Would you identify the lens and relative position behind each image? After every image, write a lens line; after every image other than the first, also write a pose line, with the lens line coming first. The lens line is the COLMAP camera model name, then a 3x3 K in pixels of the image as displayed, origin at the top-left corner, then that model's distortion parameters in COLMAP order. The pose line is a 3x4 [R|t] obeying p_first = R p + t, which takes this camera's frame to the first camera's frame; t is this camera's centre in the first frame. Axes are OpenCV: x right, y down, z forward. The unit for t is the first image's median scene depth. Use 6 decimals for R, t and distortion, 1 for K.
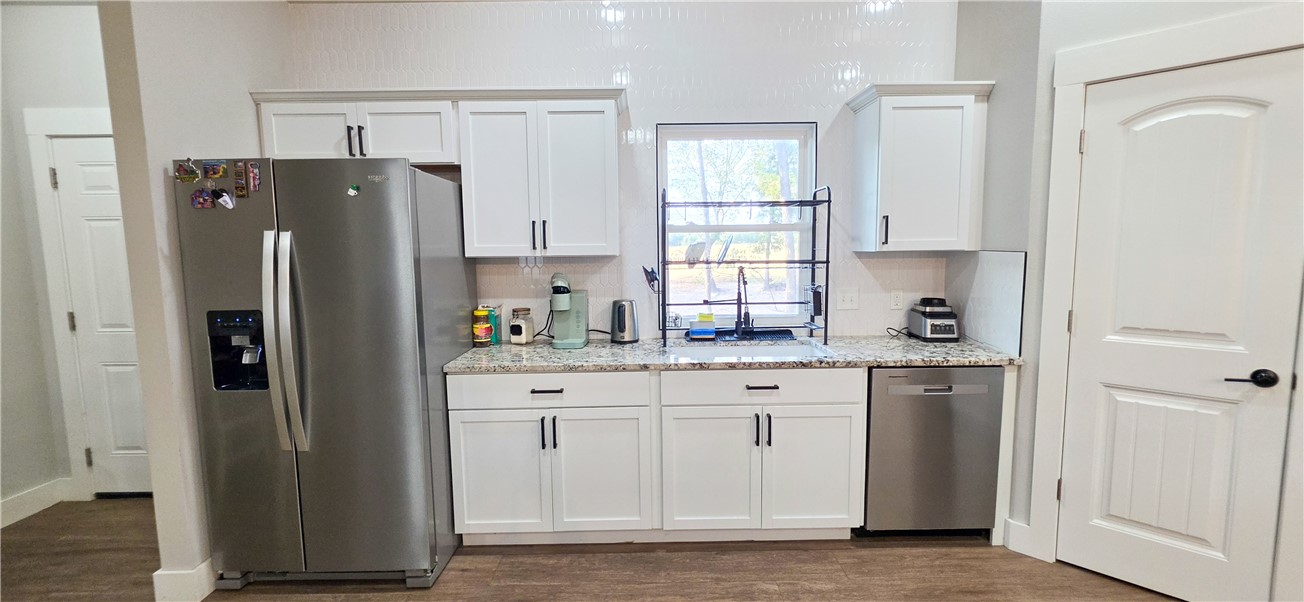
lens RADIAL K [[529.3, 0, 647.9], [0, 529.3, 297.8], [0, 0, 1]] dist [-0.000002, 0.000478]
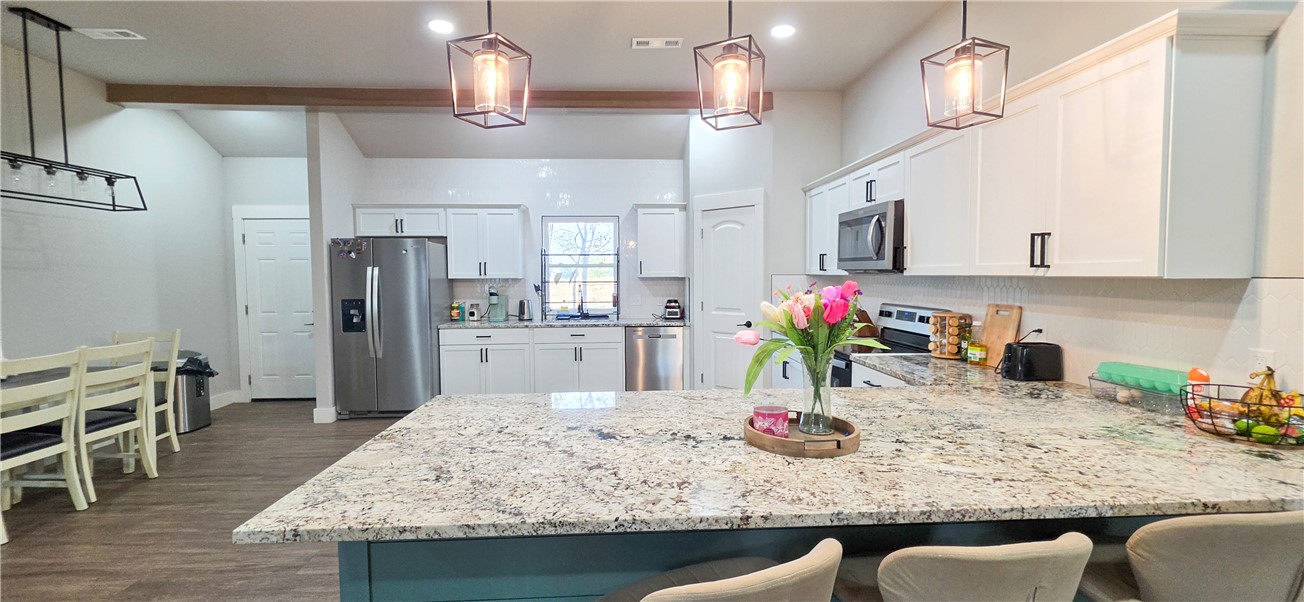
lens RADIAL K [[532.6, 0, 650.6], [0, 532.6, 297.9], [0, 0, 1]] dist [0.000334, 0.000128]
pose [[0.998970, 0.004829, 0.045109, 0.381777], [-0.002409, 0.998563, -0.053537, 0.115989], [-0.045302, 0.053373, 0.997547, -1.200316]]
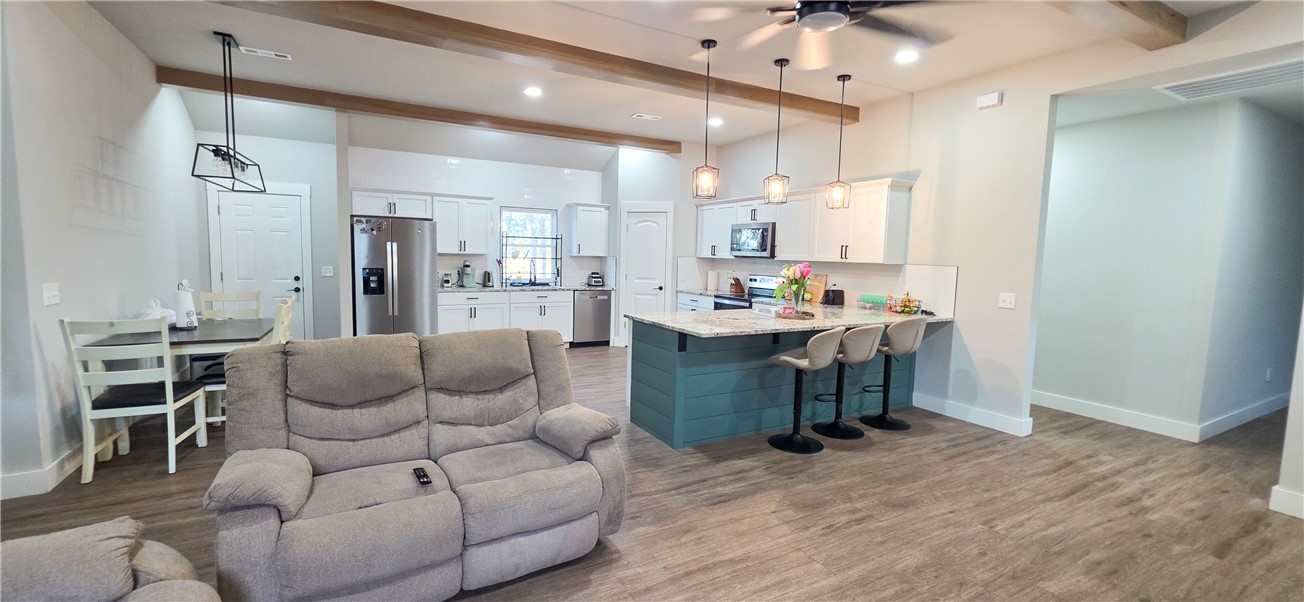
lens RADIAL K [[529.3, 0, 647.9], [0, 529.3, 297.8], [0, 0, 1]] dist [-0.000002, 0.000478]
pose [[0.878842, -0.005676, 0.477079, -0.667379], [0.011718, 0.999884, -0.009690, 0.190486], [-0.476968, 0.014106, 0.878807, -1.884219]]
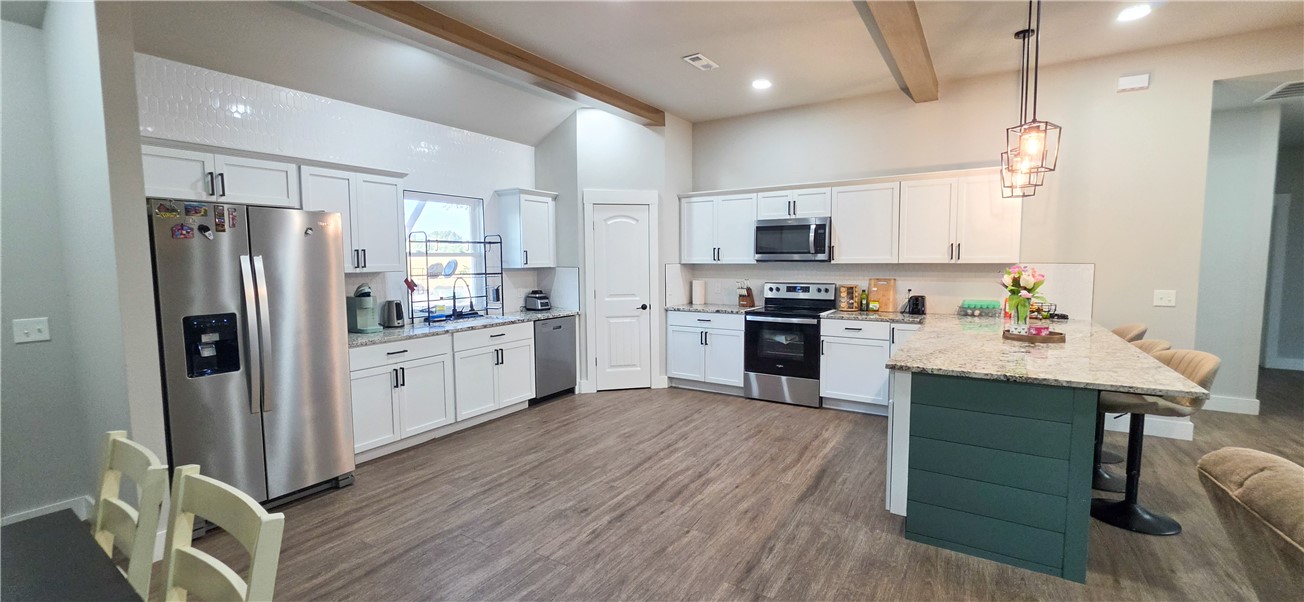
lens RADIAL K [[529.3, 0, 647.9], [0, 529.3, 297.8], [0, 0, 1]] dist [-0.000002, 0.000478]
pose [[0.546093, -0.054636, 0.835941, -1.020950], [0.084342, 0.996386, 0.010025, 0.048715], [-0.833468, 0.065031, 0.548728, -0.524679]]
